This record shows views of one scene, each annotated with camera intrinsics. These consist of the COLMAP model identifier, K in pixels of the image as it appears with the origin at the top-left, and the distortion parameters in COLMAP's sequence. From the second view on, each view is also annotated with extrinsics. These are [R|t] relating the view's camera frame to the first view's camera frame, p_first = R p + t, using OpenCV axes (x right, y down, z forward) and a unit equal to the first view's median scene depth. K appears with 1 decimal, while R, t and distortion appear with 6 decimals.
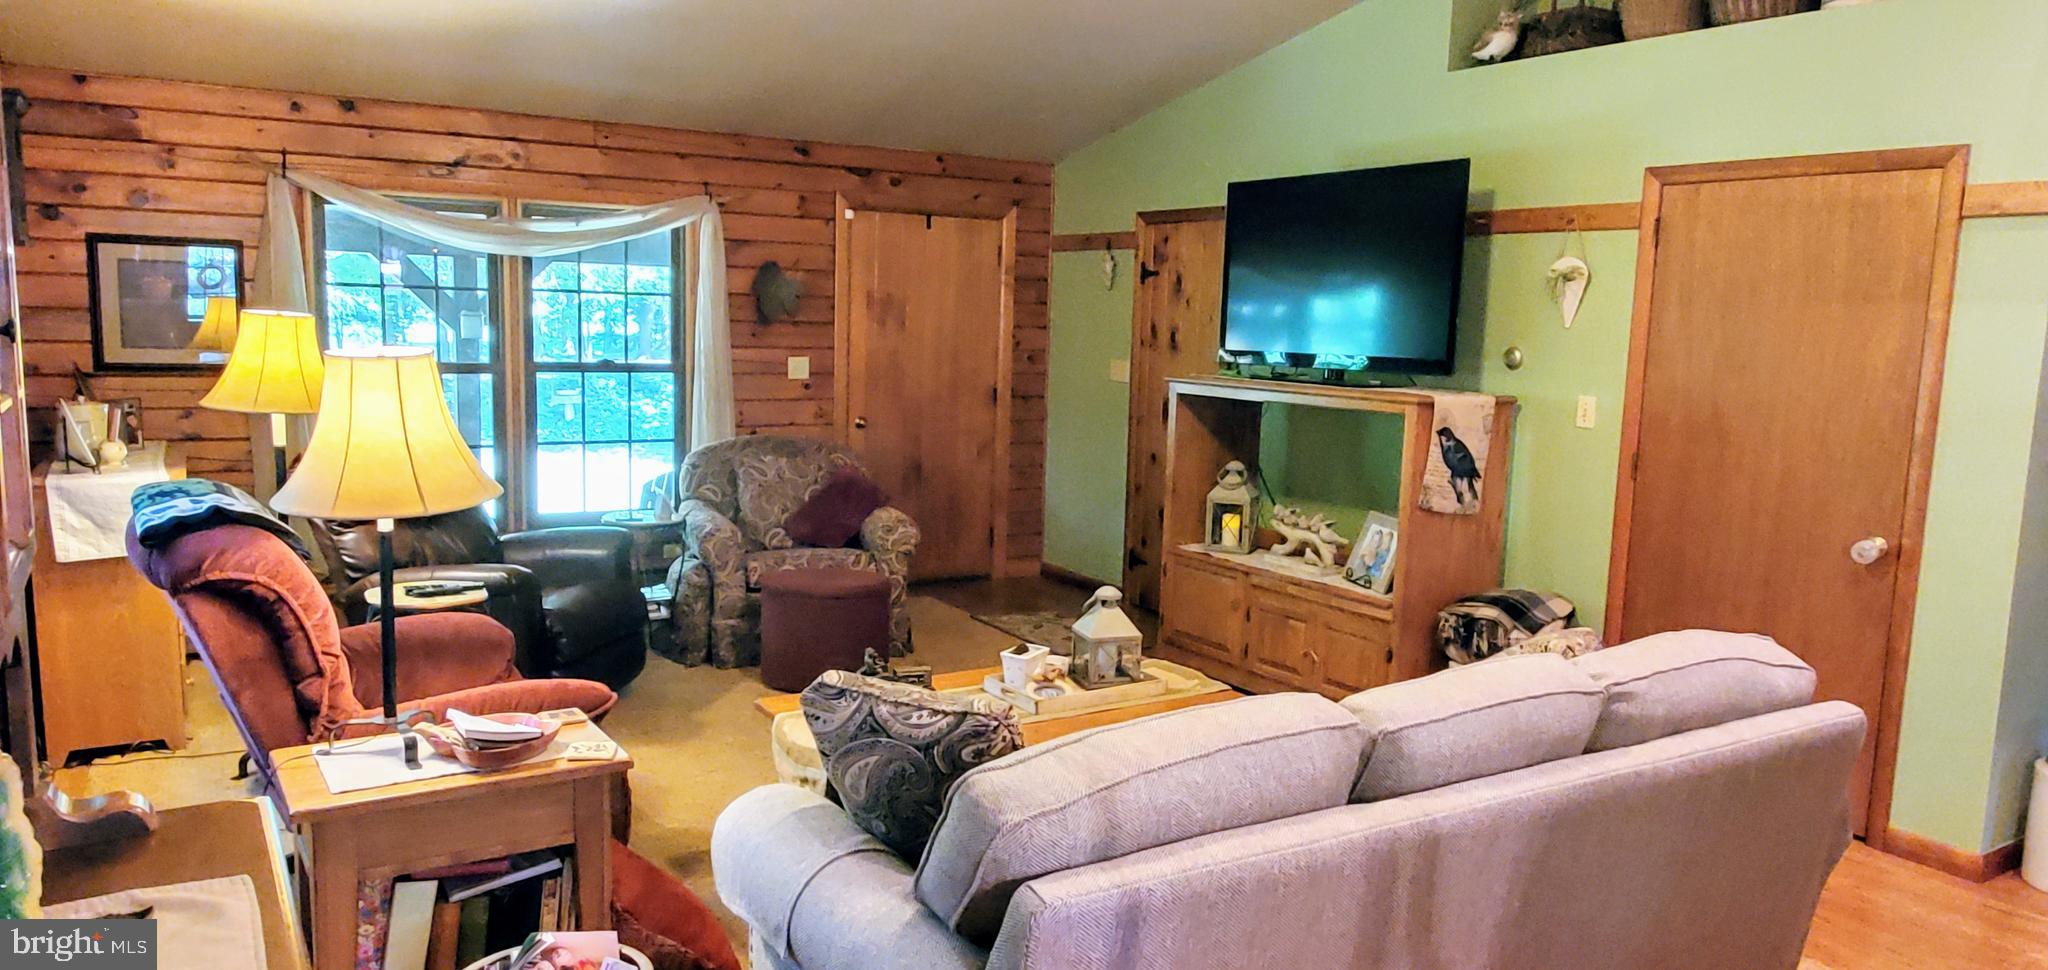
lens RADIAL K [[1365.8, 0, 1055.3], [0, 1365.8, 507.2], [0, 0, 1]] dist [-0.002876, -0.005025]
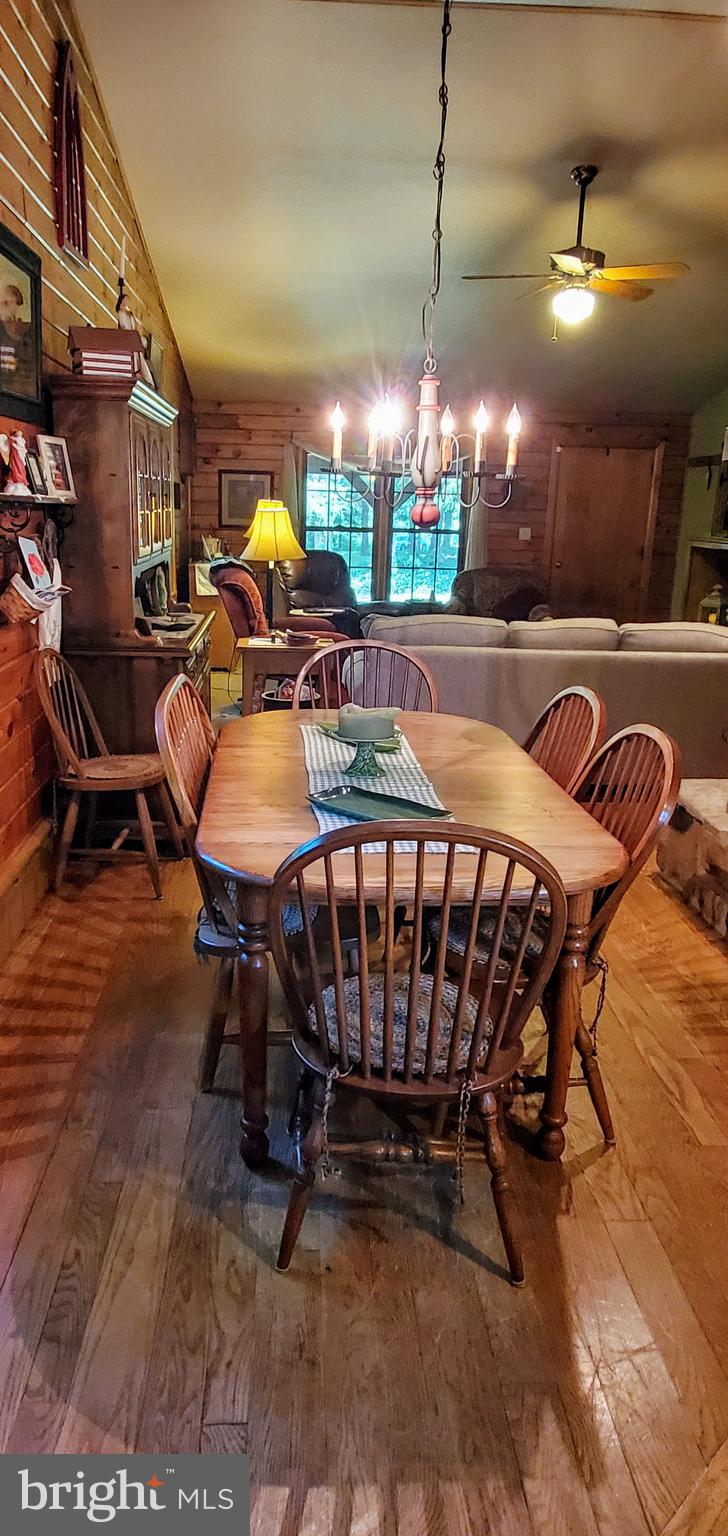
lens RADIAL K [[1005.5, 0, 347.0], [0, 1005.5, 784.7], [0, 0, 1]] dist [0.004029, -0.004872]
pose [[0.864555, 0.130813, -0.485214, 0.396157], [-0.071993, 0.987807, 0.138035, 0.082985], [0.497355, -0.084407, 0.863431, -0.445239]]
